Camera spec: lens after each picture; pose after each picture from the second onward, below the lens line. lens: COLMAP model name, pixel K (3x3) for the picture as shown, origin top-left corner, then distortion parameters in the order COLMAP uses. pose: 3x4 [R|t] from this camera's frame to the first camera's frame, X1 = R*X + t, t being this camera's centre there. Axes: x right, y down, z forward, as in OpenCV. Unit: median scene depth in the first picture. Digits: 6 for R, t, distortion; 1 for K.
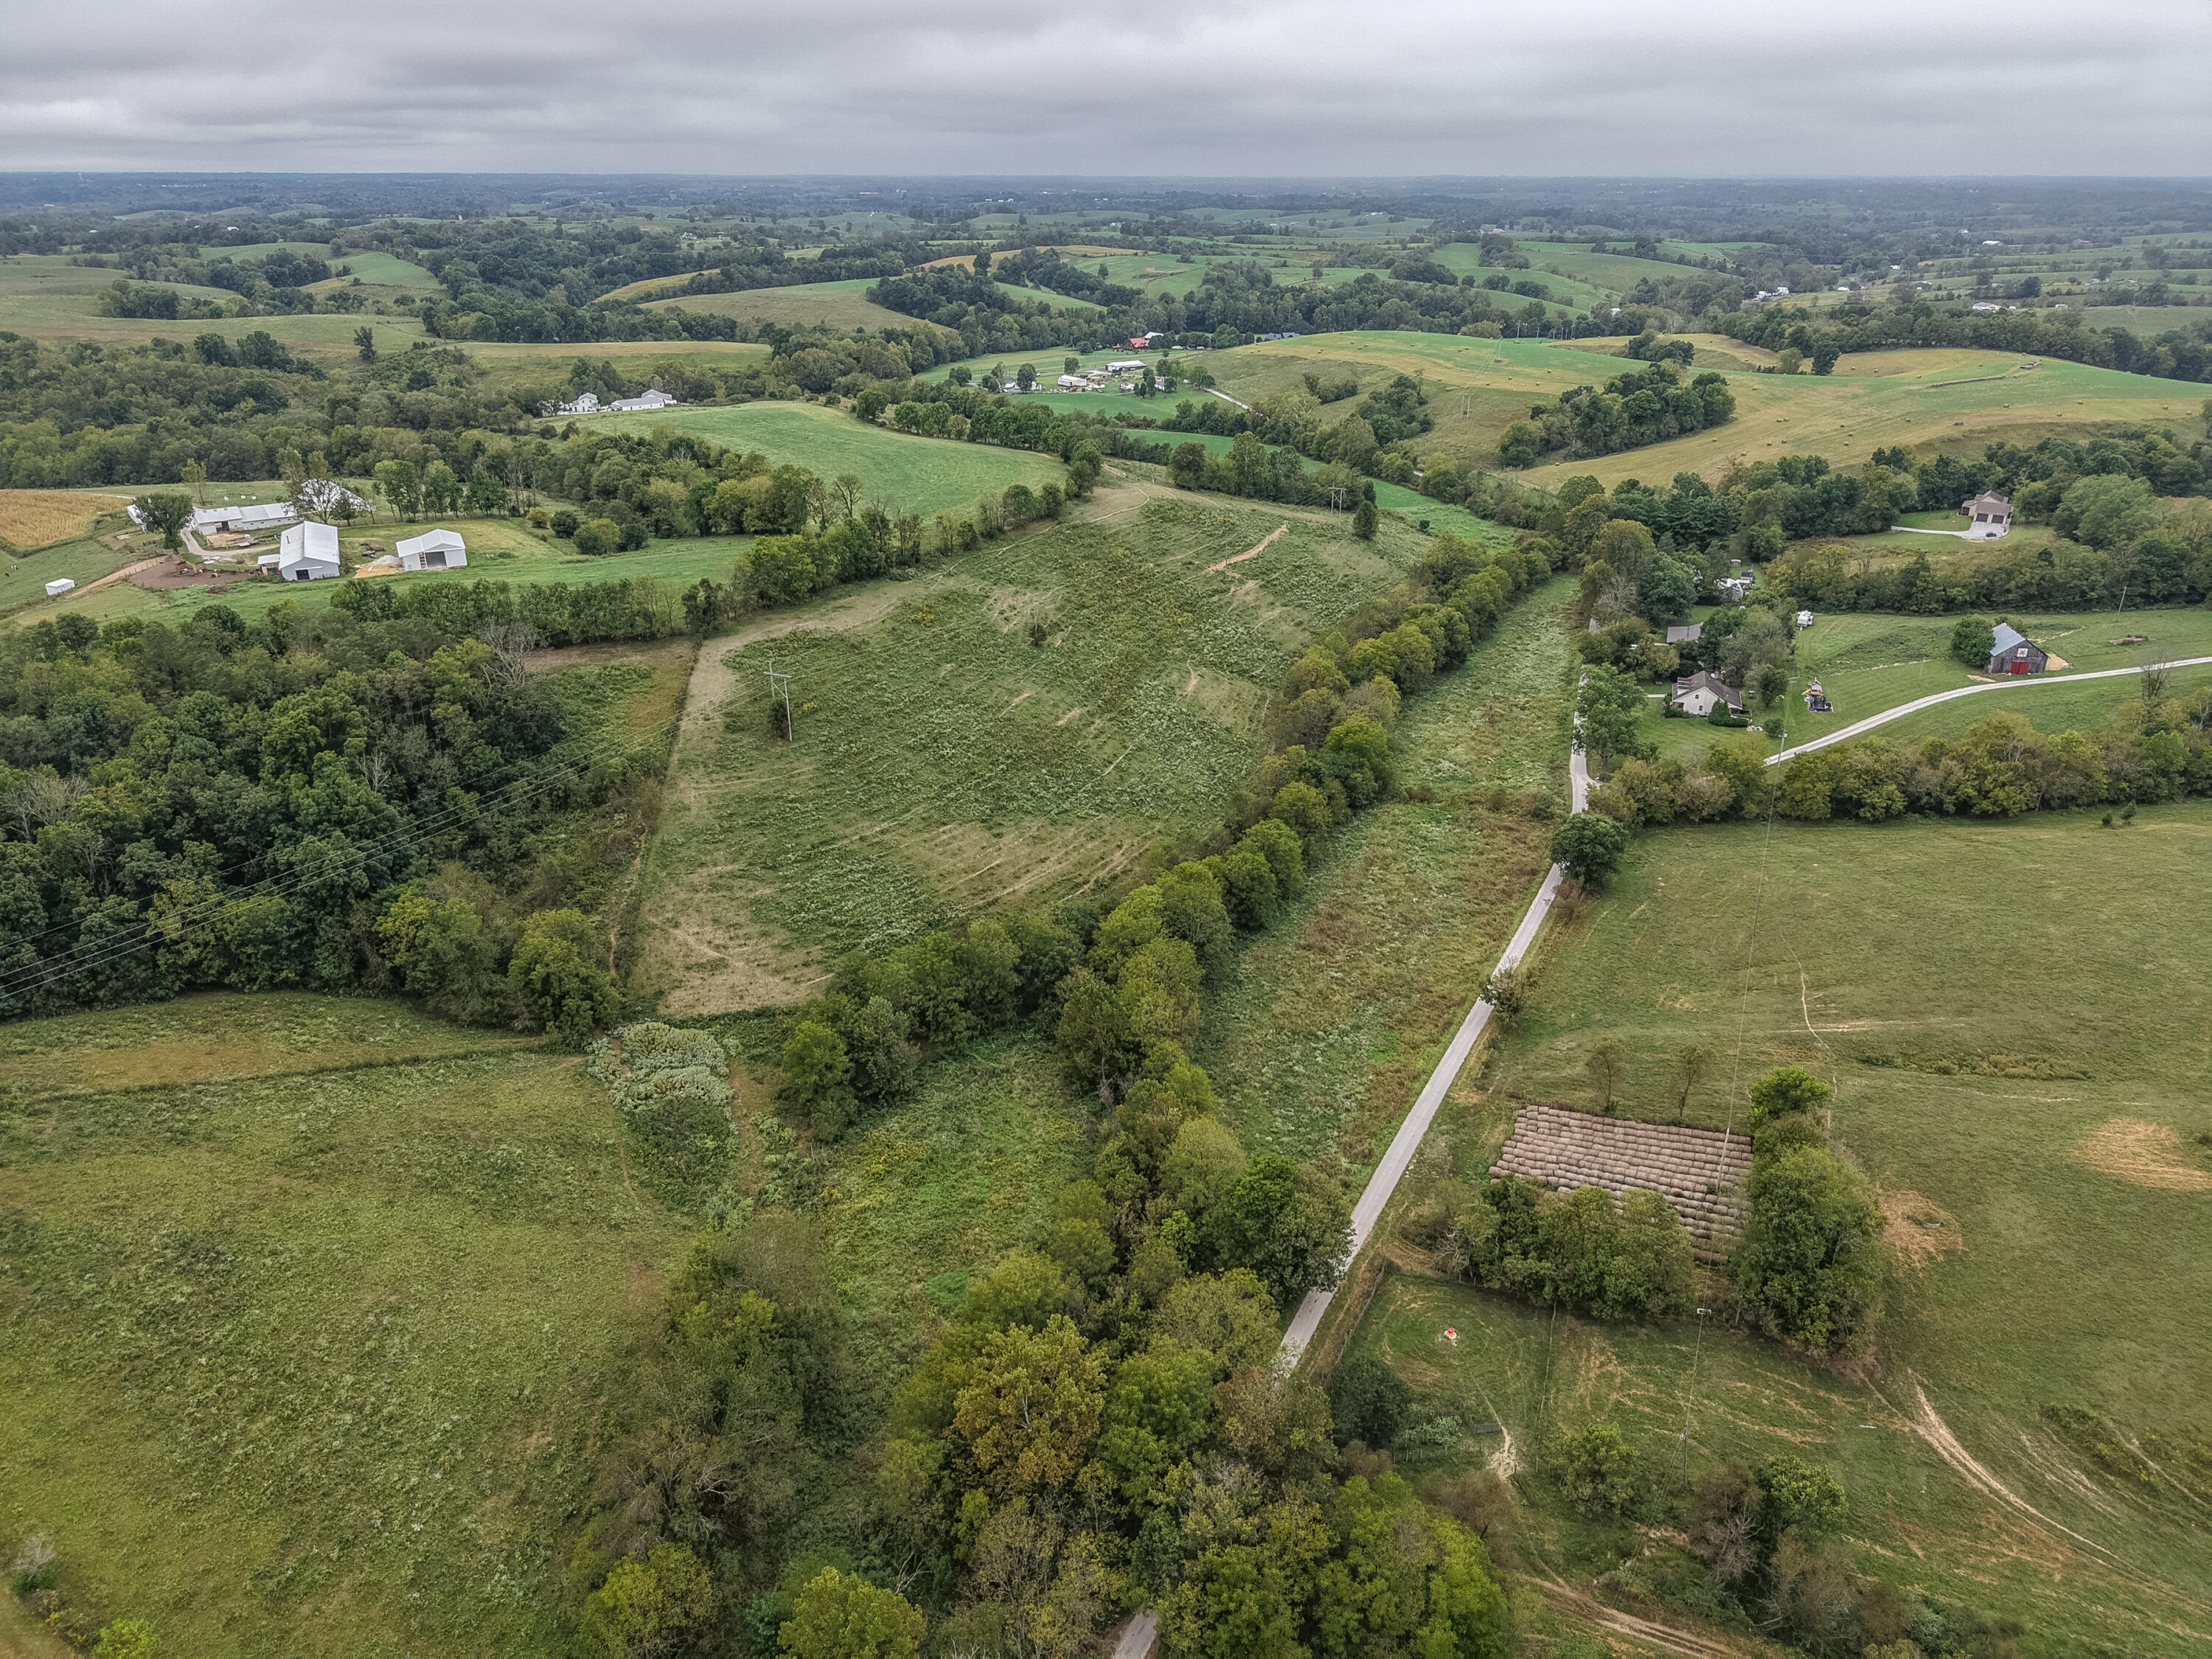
lens RADIAL K [[1482.1, 0, 1106.0], [0, 1482.1, 829.5], [0, 0, 1]] dist [0.008147, -0.007747]
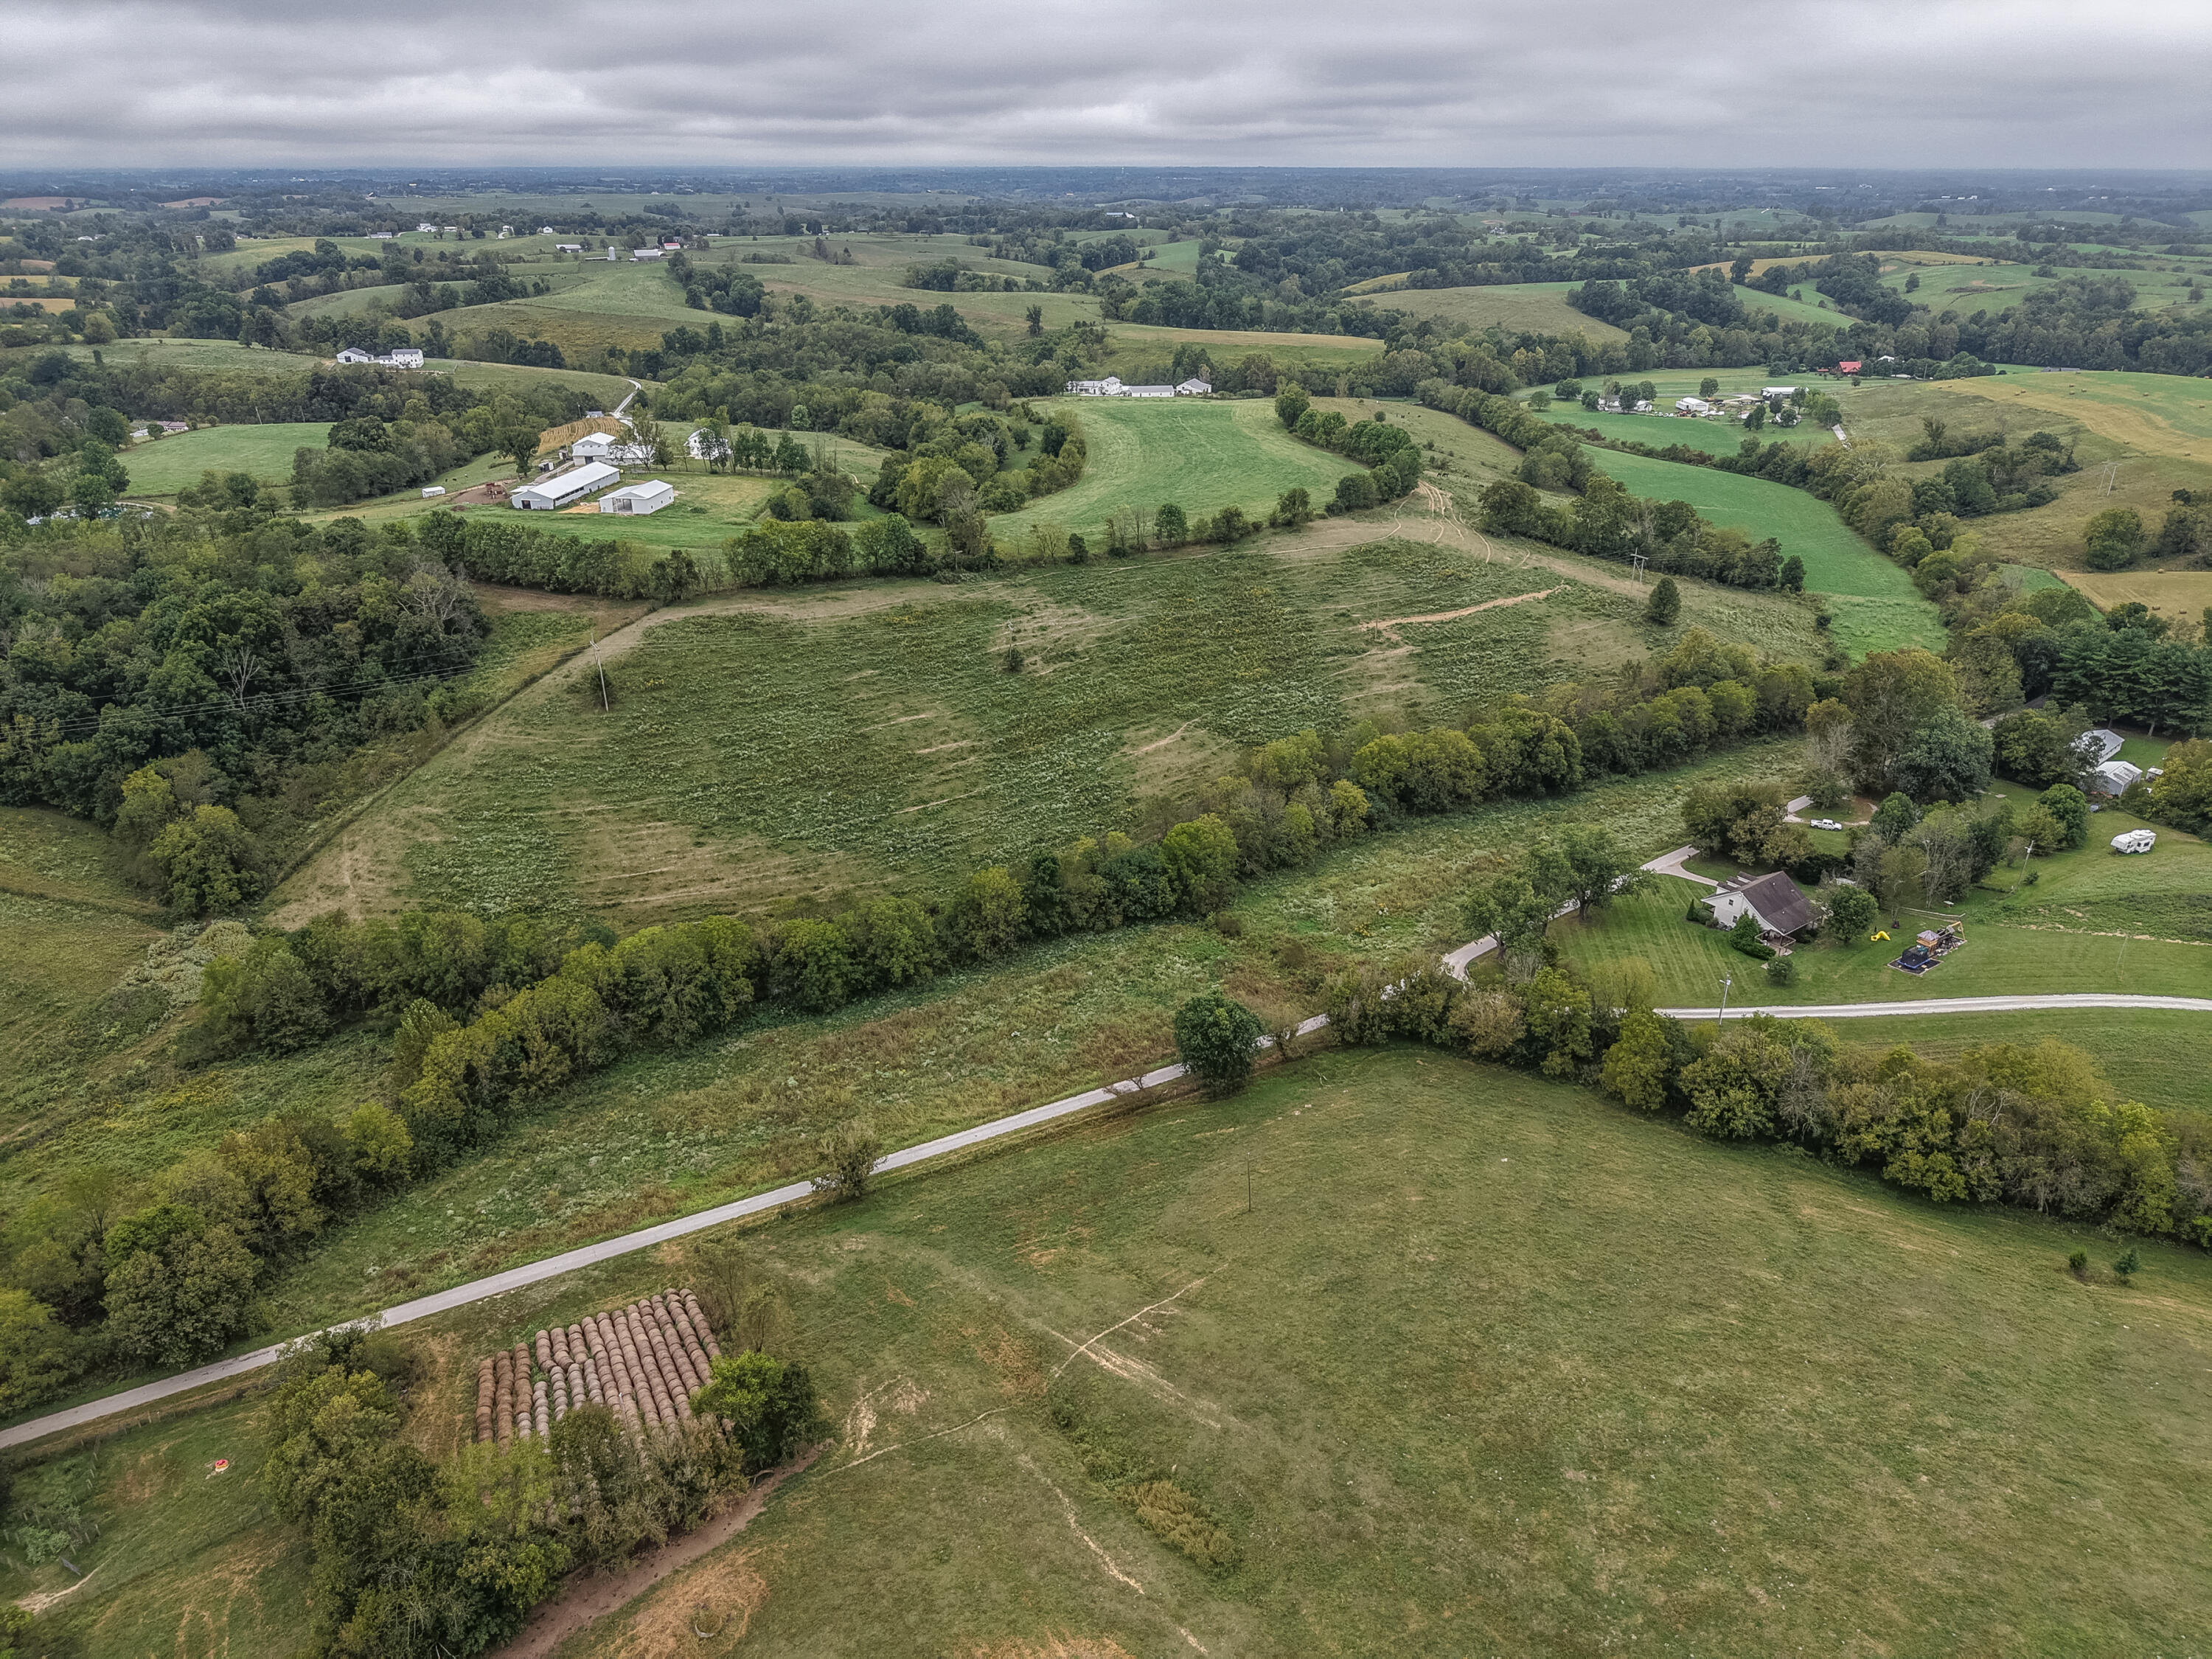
lens RADIAL K [[1482.1, 0, 1106.0], [0, 1482.1, 829.5], [0, 0, 1]] dist [0.008147, -0.007747]
pose [[0.829427, 0.228698, -0.509655, 0.339749], [-0.226953, 0.971623, 0.066649, -0.069290], [0.510435, 0.060387, 0.857793, 0.157081]]
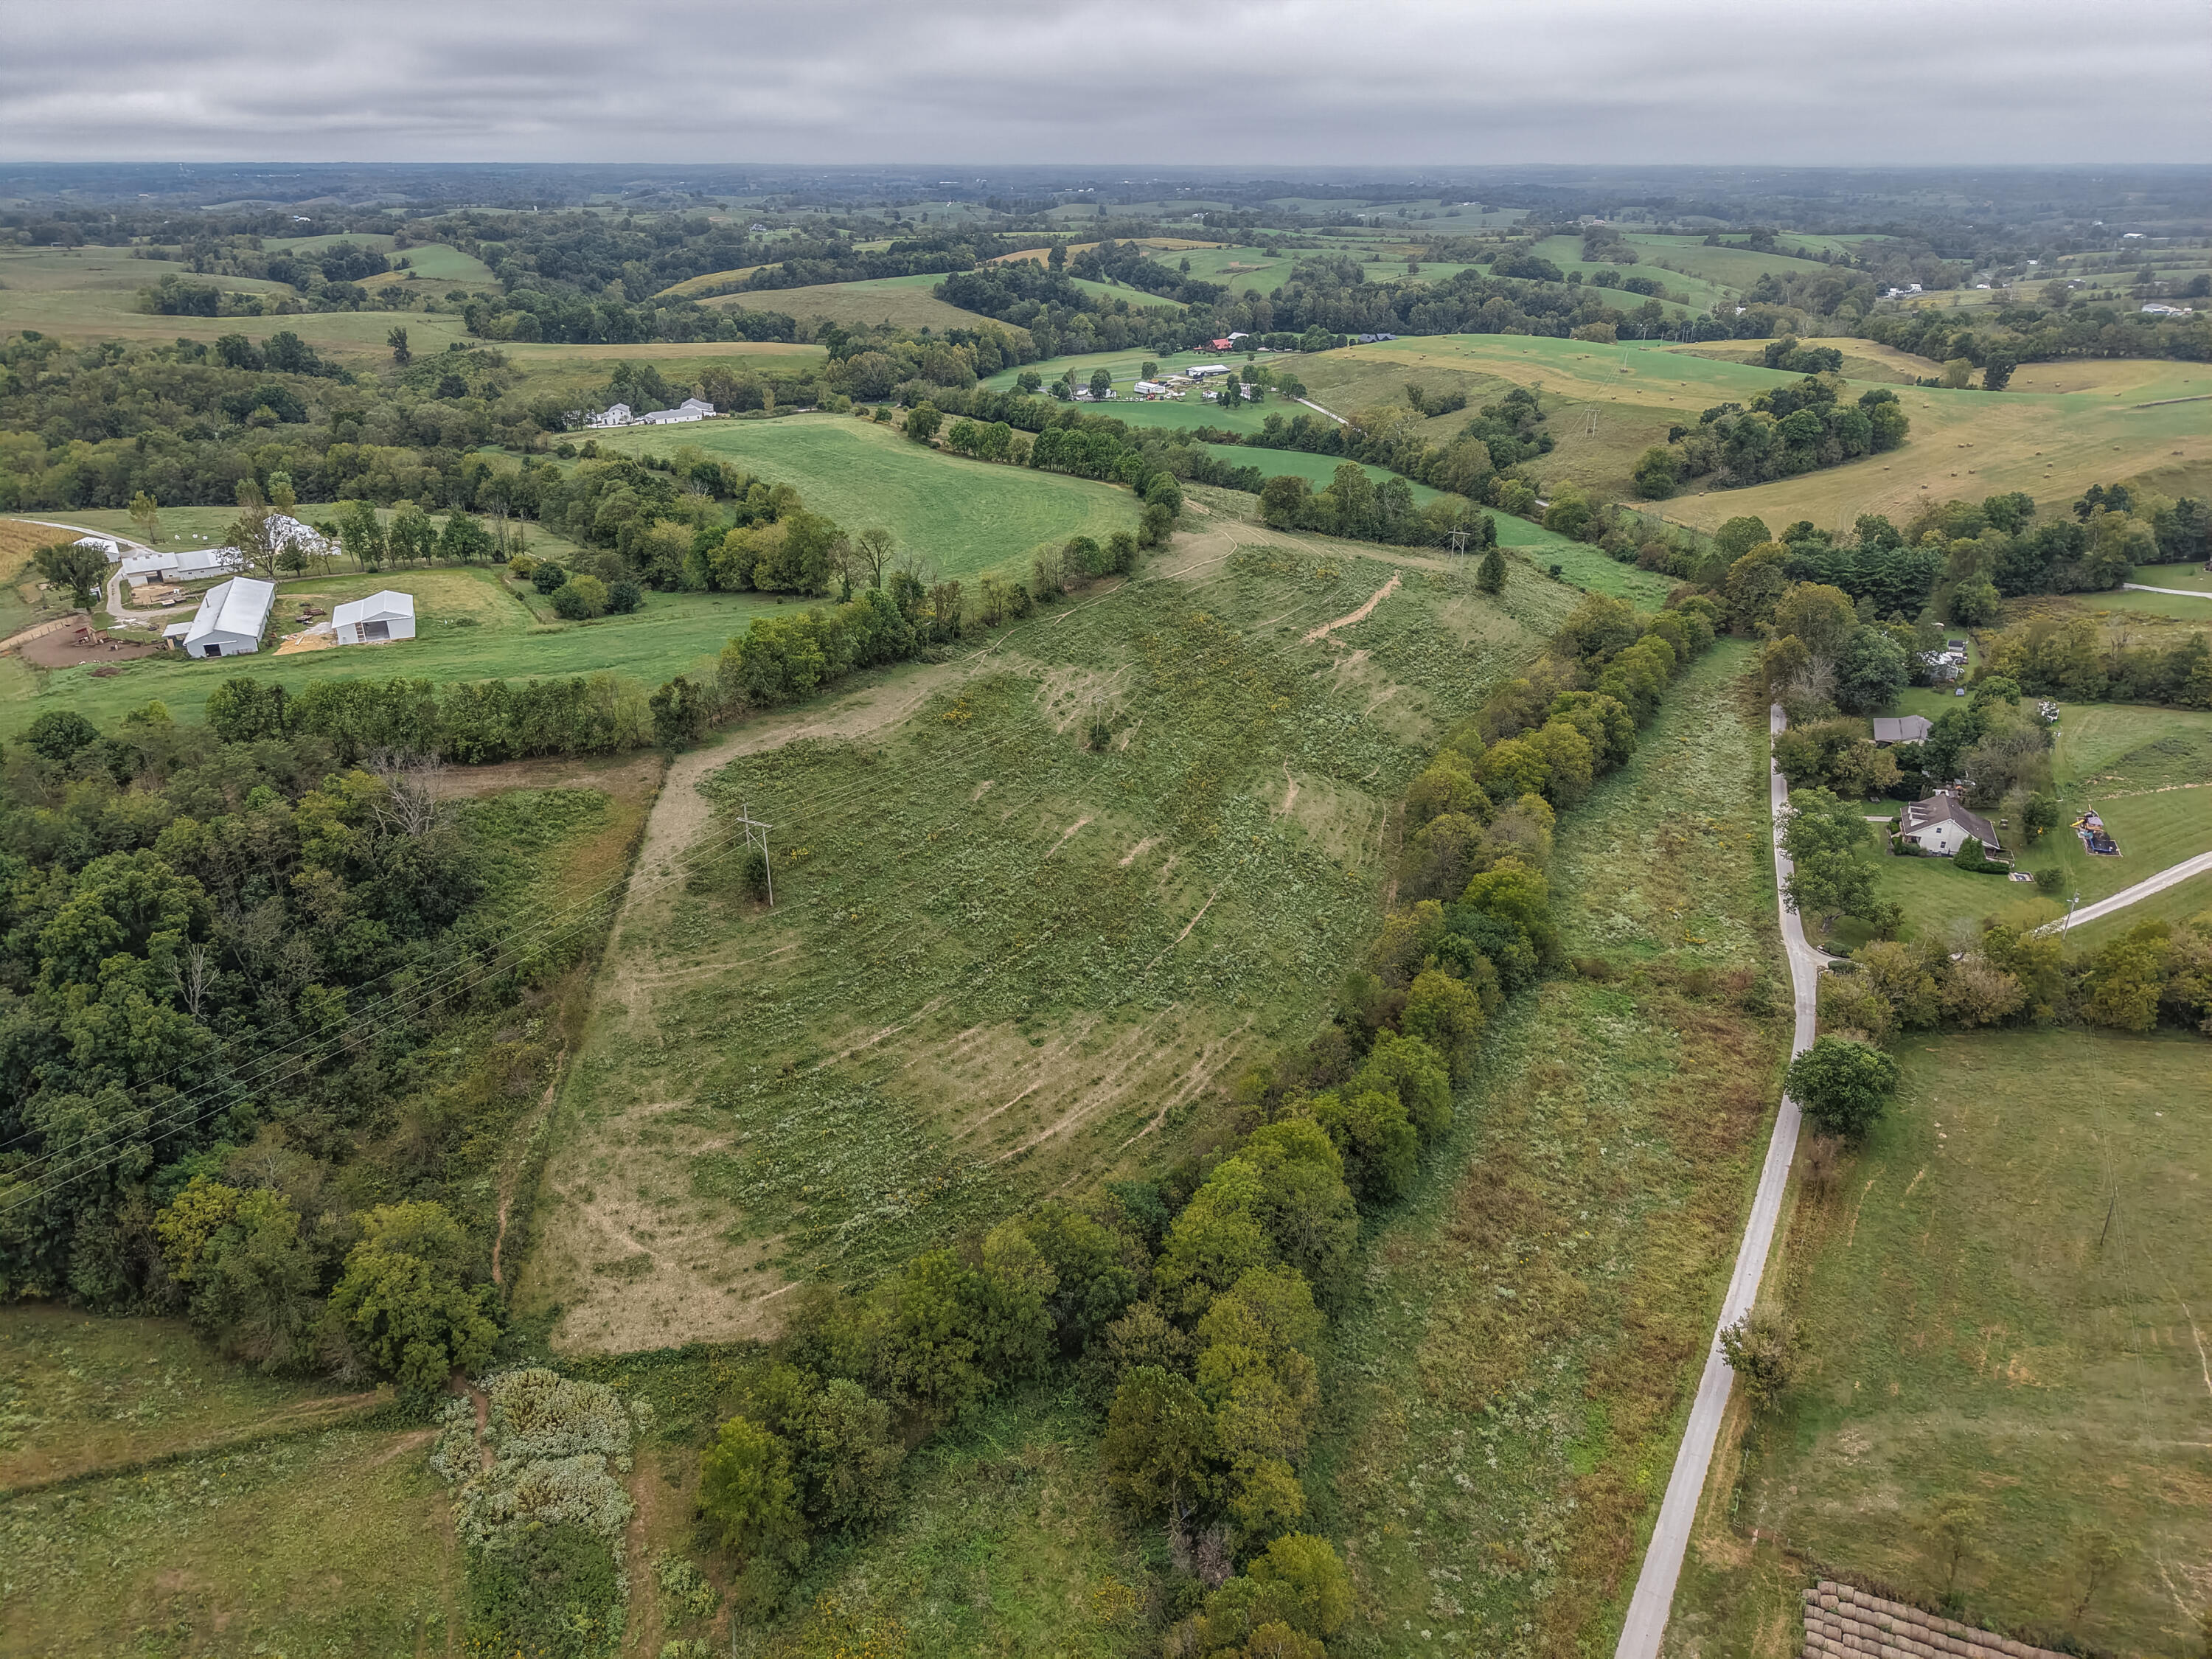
lens RADIAL K [[1482.1, 0, 1106.0], [0, 1482.1, 829.5], [0, 0, 1]] dist [0.008147, -0.007747]
pose [[0.998729, 0.019622, -0.046423, -0.003022], [-0.019336, 0.999791, 0.006599, -0.058368], [0.046543, -0.005693, 0.998900, 0.132221]]
